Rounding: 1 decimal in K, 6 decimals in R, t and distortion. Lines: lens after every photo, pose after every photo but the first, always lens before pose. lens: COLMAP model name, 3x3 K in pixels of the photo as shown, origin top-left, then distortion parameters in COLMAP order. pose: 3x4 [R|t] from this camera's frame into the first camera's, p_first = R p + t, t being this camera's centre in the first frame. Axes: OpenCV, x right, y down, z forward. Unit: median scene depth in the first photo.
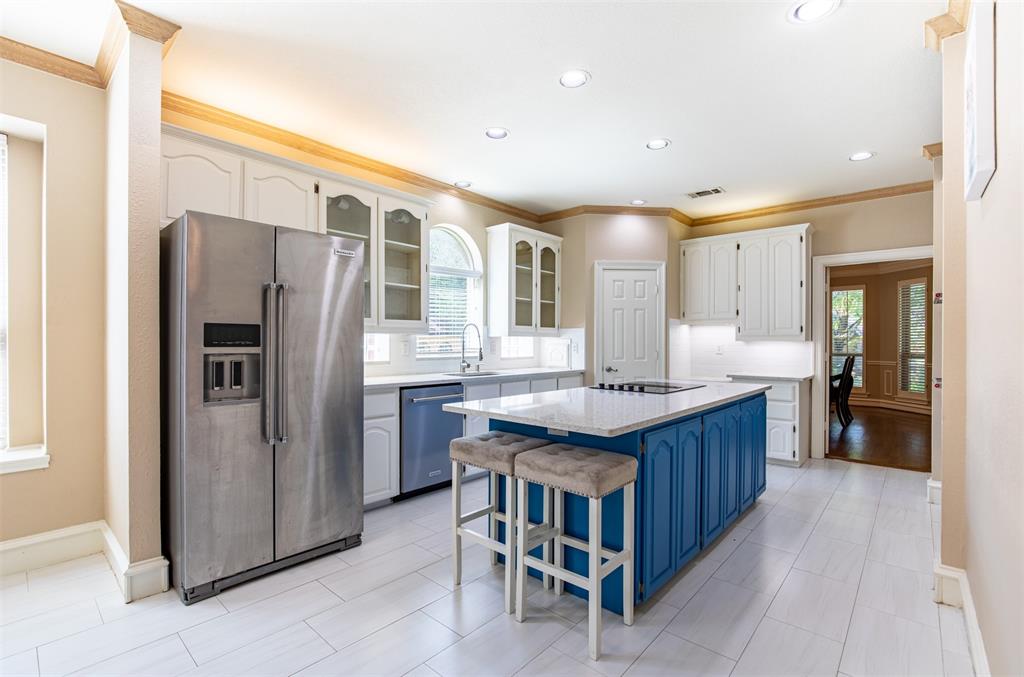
lens RADIAL K [[469.4, 0, 497.6], [0, 469.4, 342.0], [0, 0, 1]] dist [-0.028632, 0.001938]
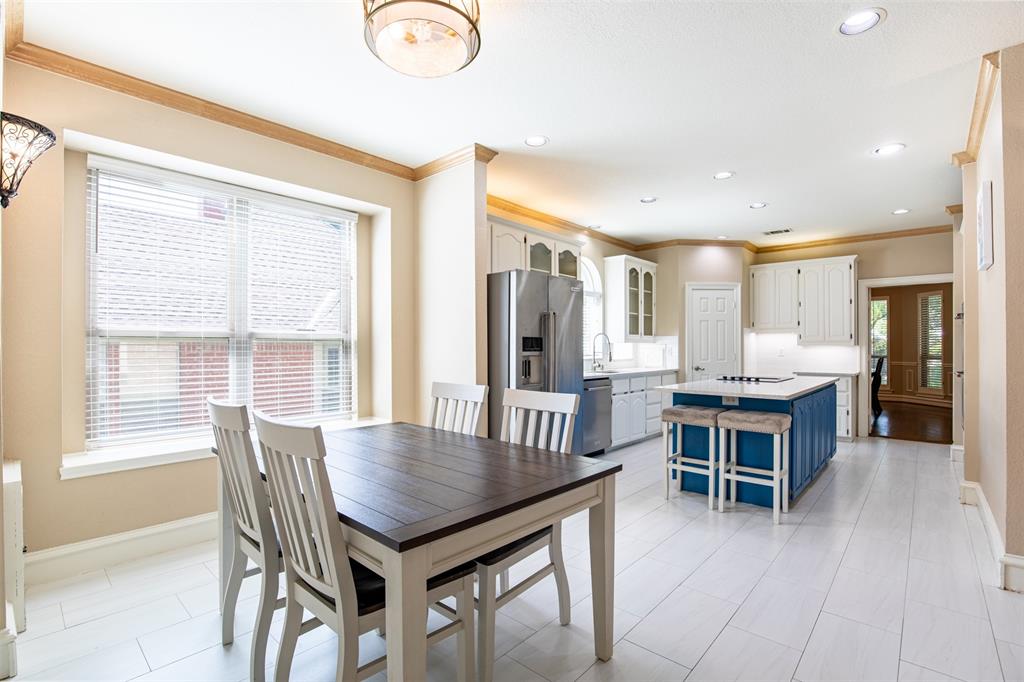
lens RADIAL K [[469.4, 0, 504.9], [0, 469.4, 344.9], [0, 0, 1]] dist [-0.028632, 0.001938]
pose [[0.999988, -0.003909, -0.003019, -0.317359], [0.003902, 0.999990, -0.002119, -0.005101], [0.003028, 0.002107, 0.999993, -0.303408]]
